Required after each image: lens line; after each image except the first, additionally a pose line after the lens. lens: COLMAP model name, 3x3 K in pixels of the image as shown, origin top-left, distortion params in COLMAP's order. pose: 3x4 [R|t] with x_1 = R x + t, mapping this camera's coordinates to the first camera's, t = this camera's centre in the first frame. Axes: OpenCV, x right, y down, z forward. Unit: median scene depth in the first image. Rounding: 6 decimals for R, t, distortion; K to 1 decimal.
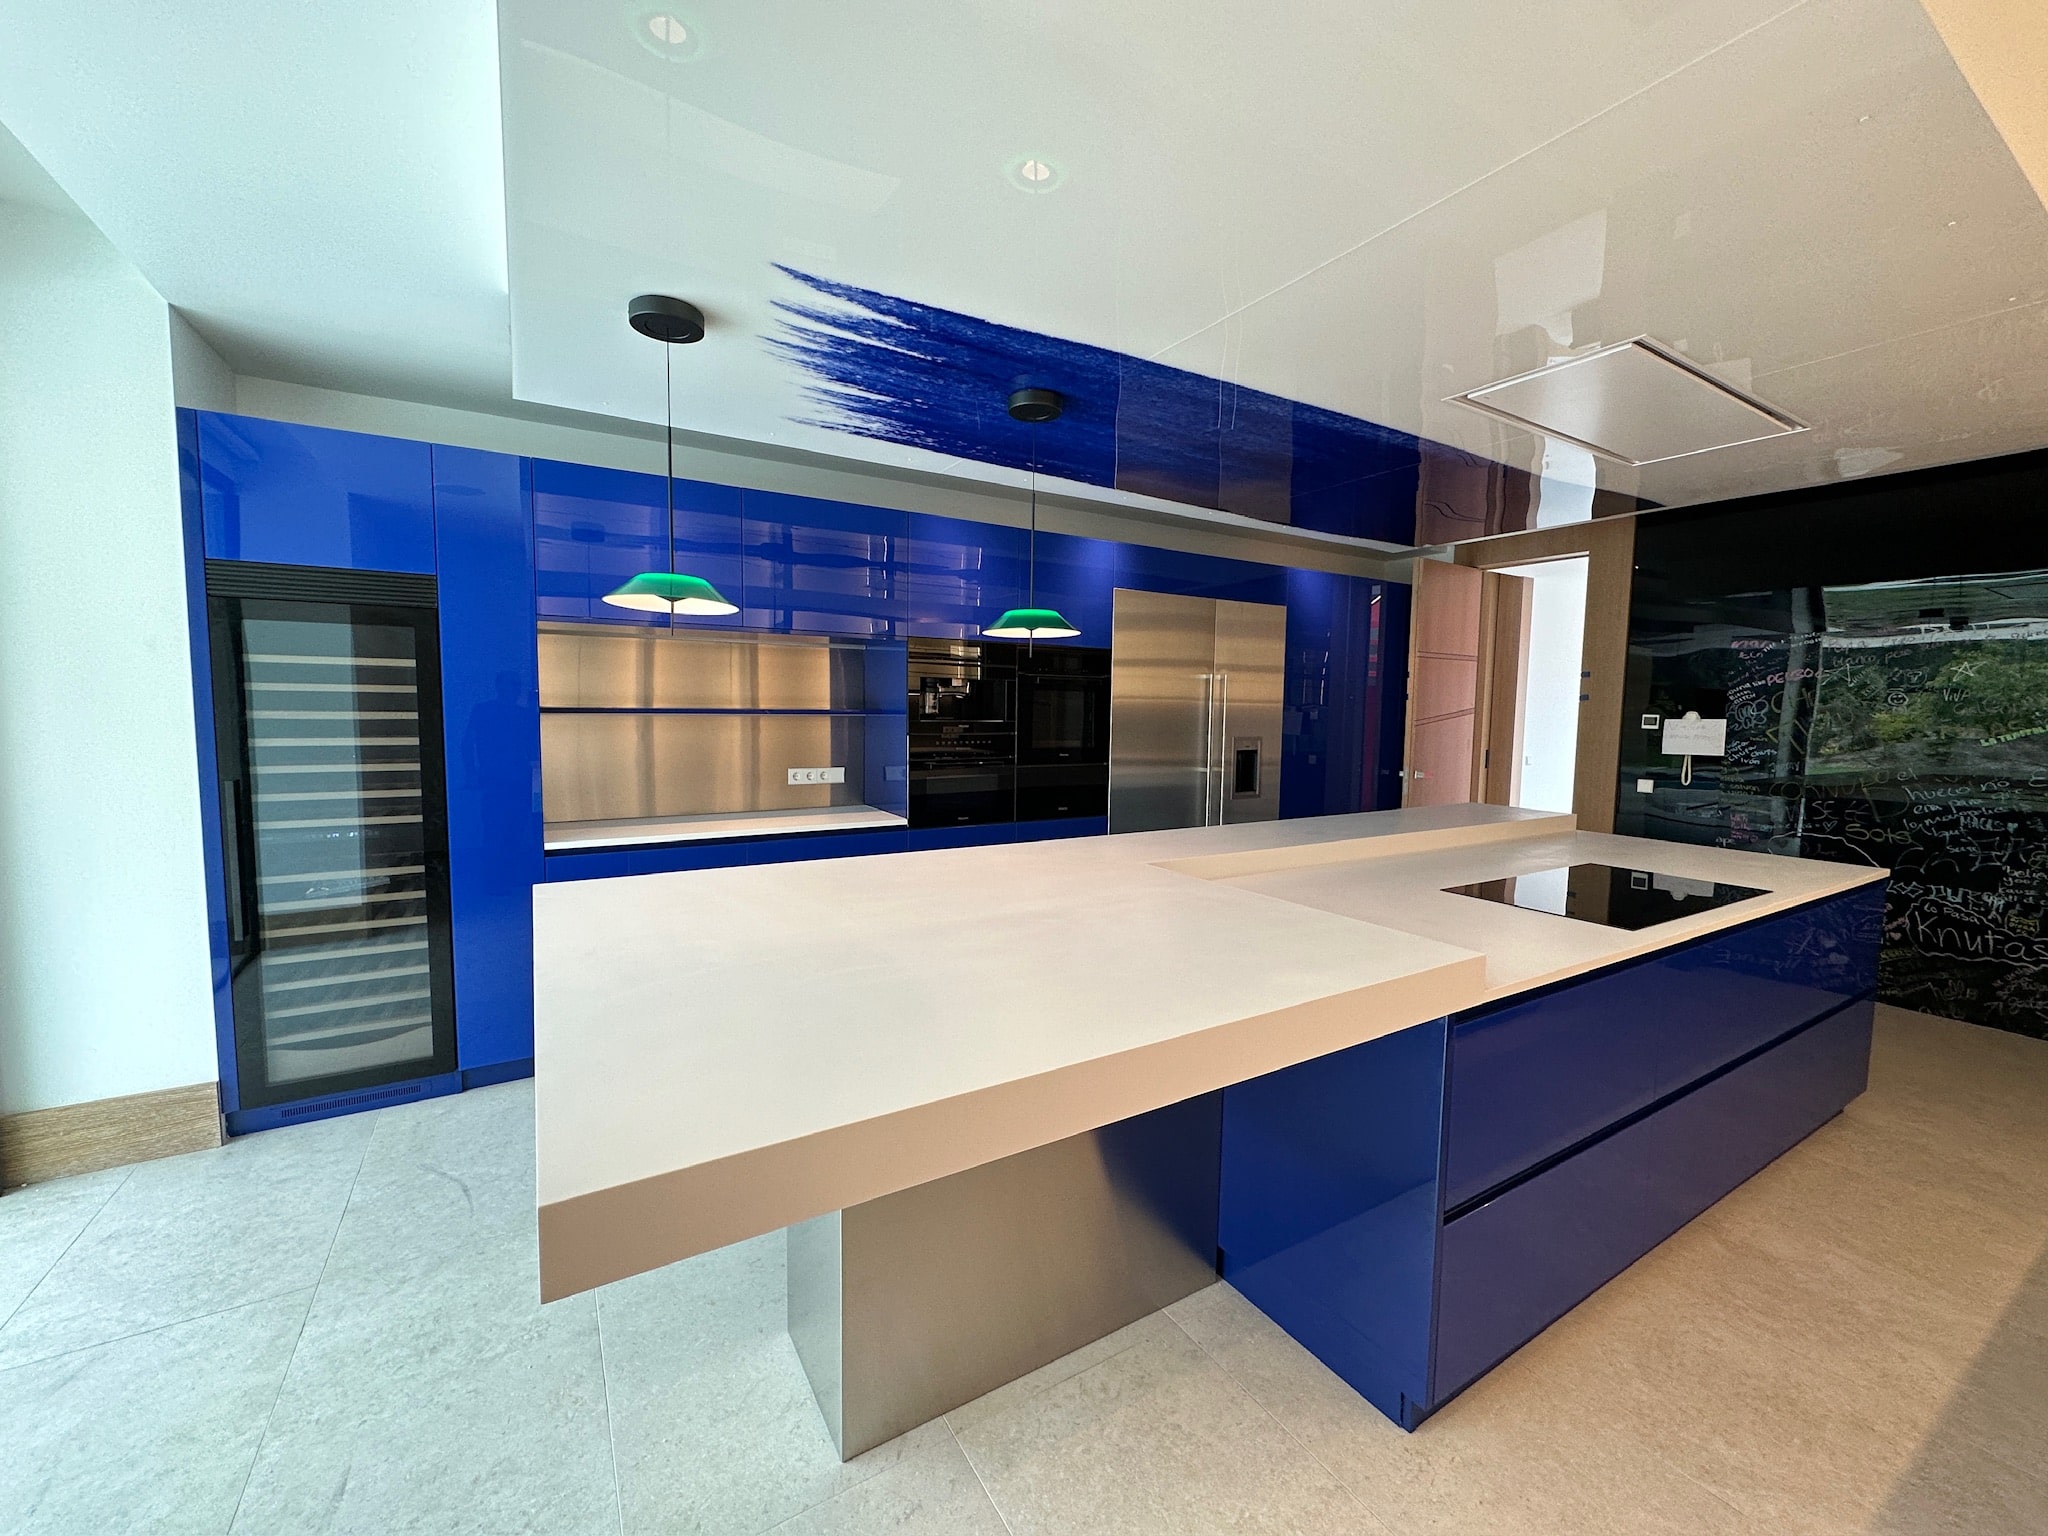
lens RADIAL K [[814.8, 0, 1018.0], [0, 814.8, 772.8], [0, 0, 1]] dist [-0.002039, -0.000306]
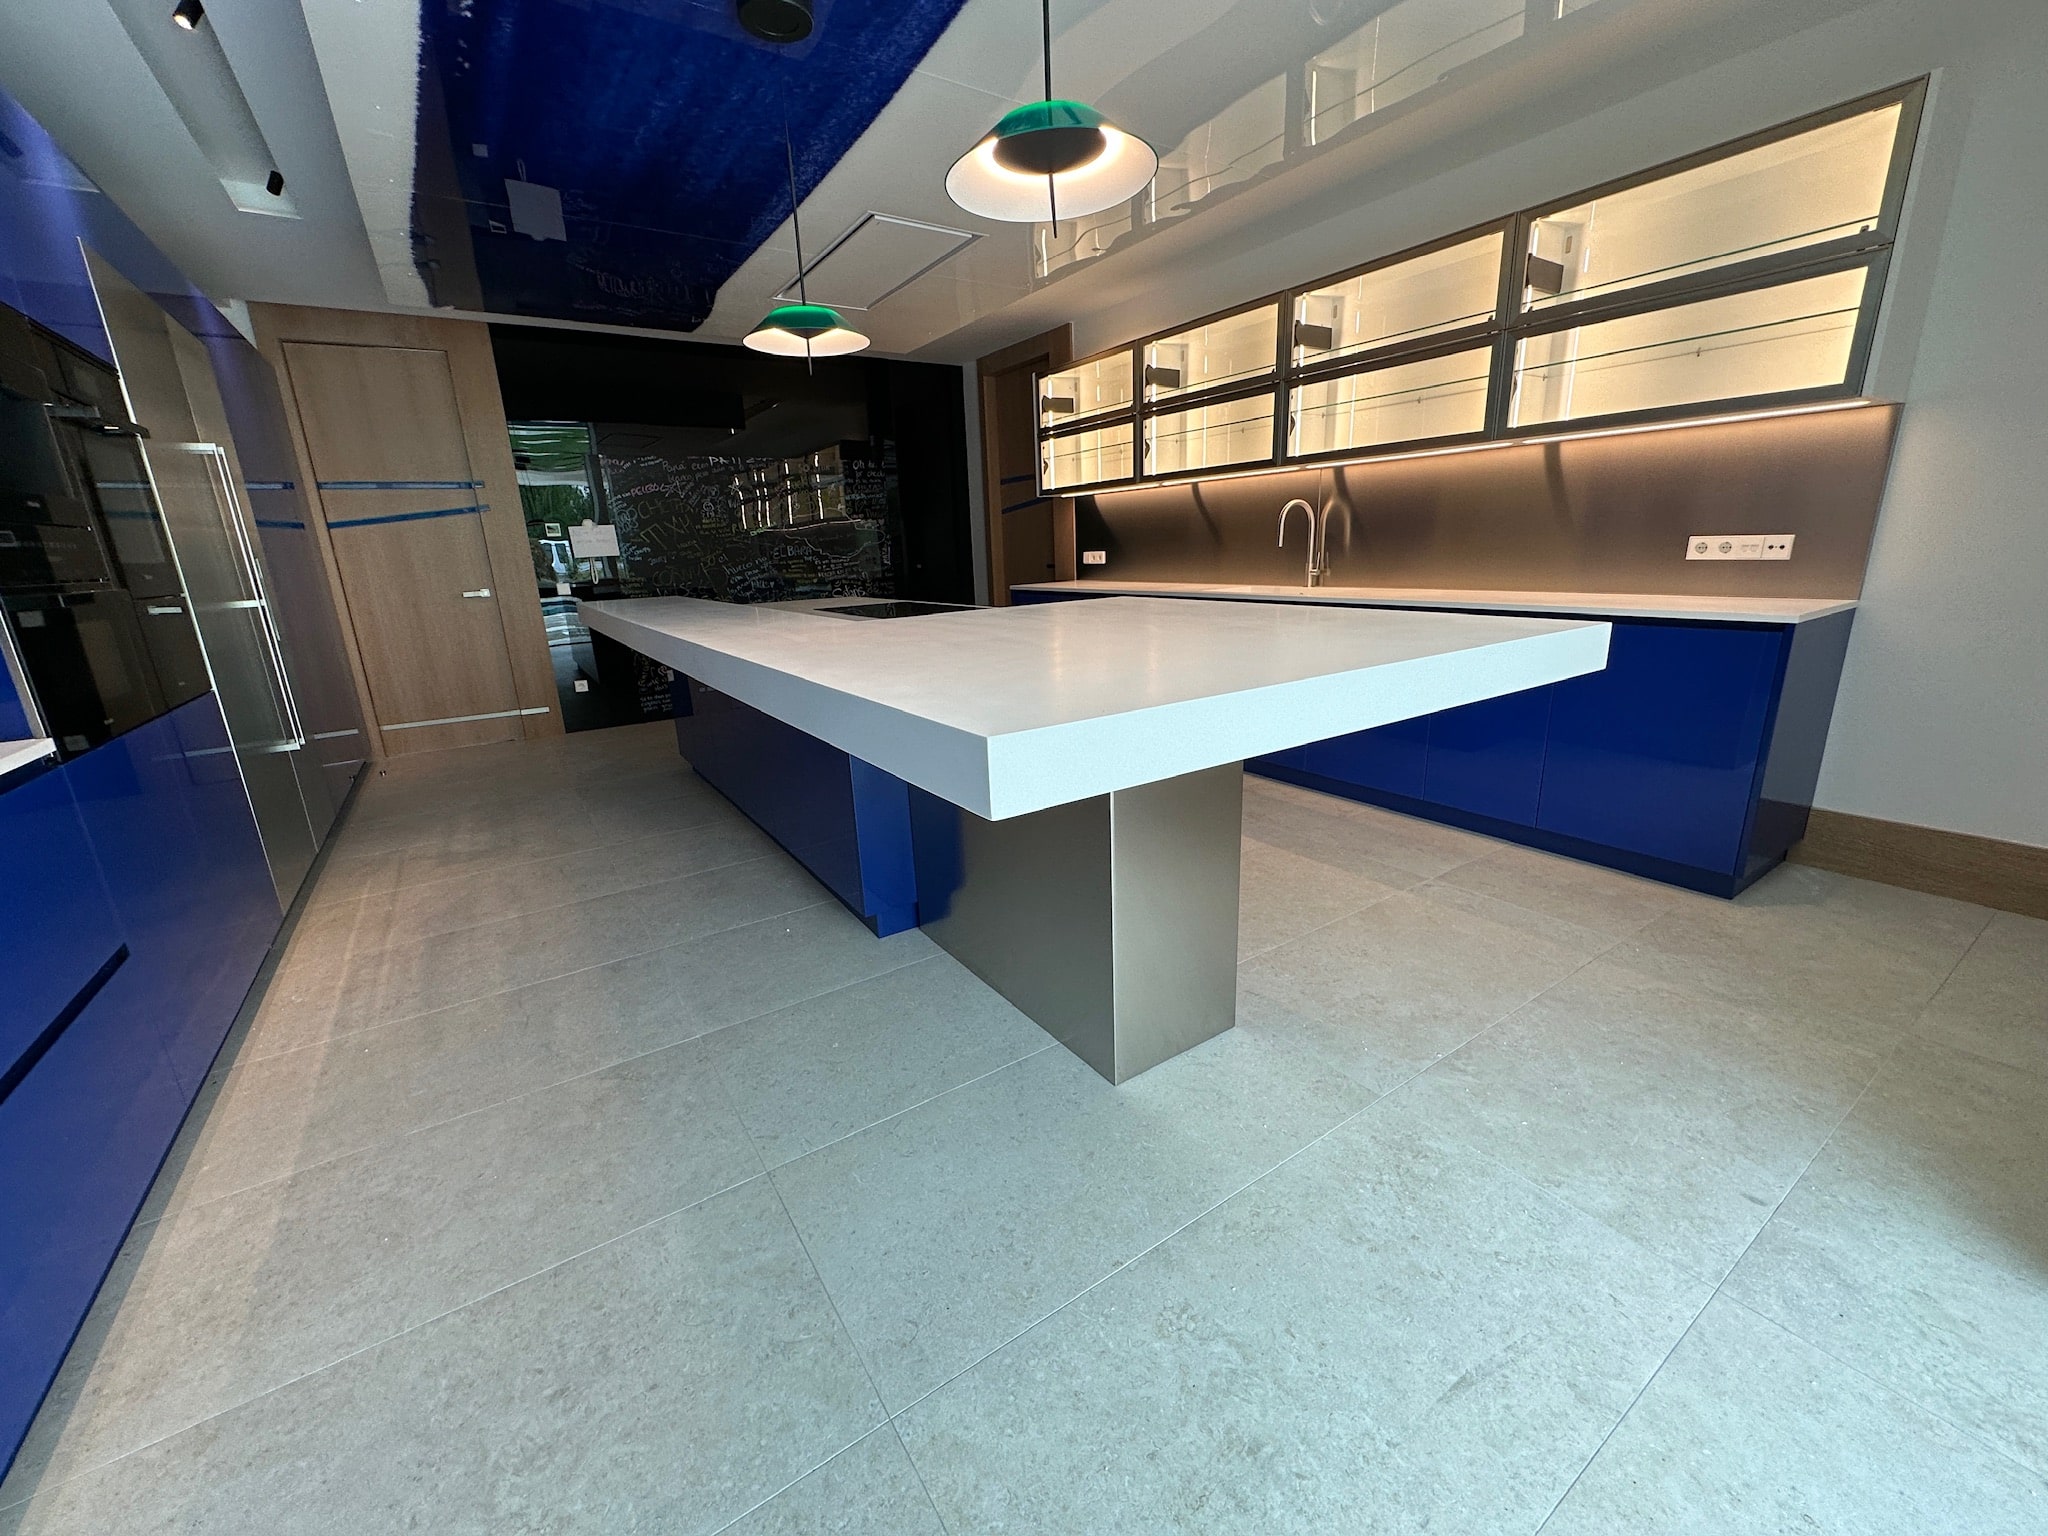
lens RADIAL K [[814.8, 0, 1019.4], [0, 814.8, 764.0], [0, 0, 1]] dist [-0.002039, -0.000306]
pose [[-0.047754, -0.271838, 0.961157, -1.232622], [0.114849, 0.954379, 0.275627, 0.029041], [-0.992235, 0.123550, -0.014355, 1.190815]]
